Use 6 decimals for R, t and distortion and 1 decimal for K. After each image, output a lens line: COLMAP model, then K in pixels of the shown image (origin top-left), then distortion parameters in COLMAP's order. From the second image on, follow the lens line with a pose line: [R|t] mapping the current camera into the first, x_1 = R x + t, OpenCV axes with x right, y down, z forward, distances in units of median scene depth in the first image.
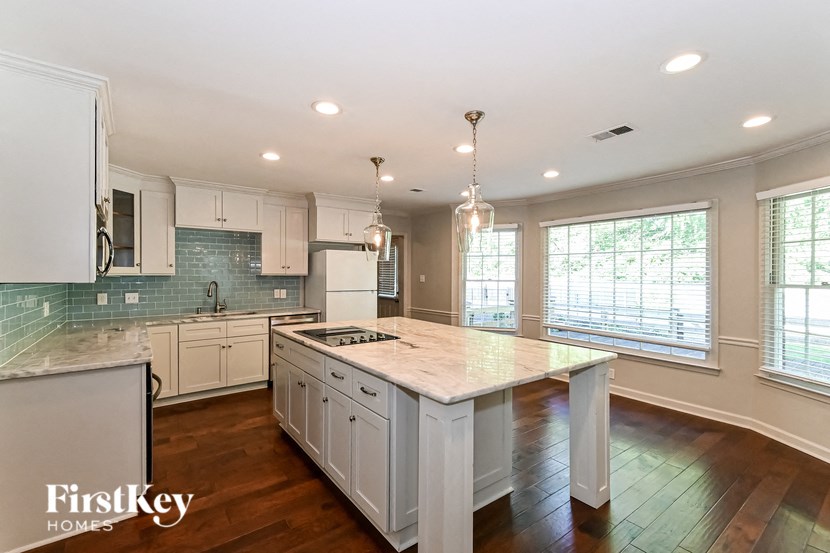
lens RADIAL K [[371.4, 0, 415.0], [0, 371.4, 276.5], [0, 0, 1]] dist [-0.000457, -0.000074]
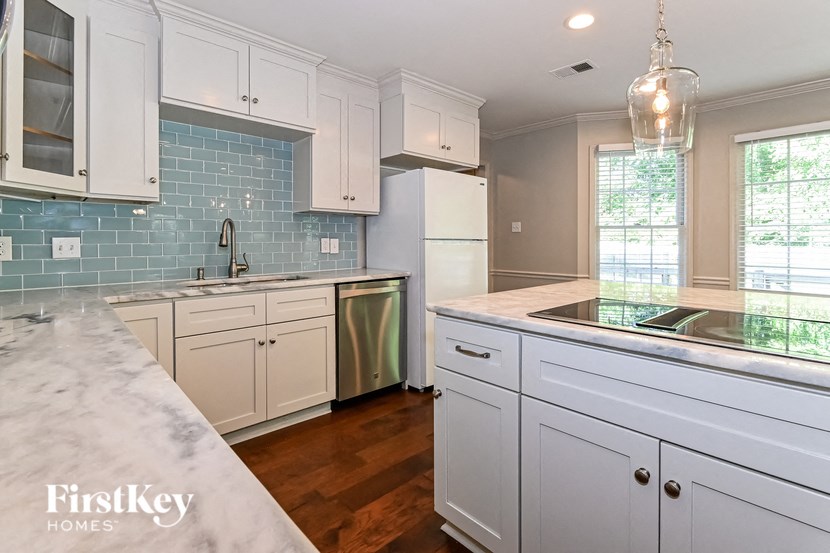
lens RADIAL K [[387.9, 0, 415.0], [0, 387.9, 245.9], [0, 0, 1]] dist [-0.017979, 0.000000]
pose [[0.994355, -0.005415, 0.105970, -0.334406], [0.005424, 0.999985, 0.000204, 0.053514], [-0.105969, 0.000372, 0.994369, 0.419587]]
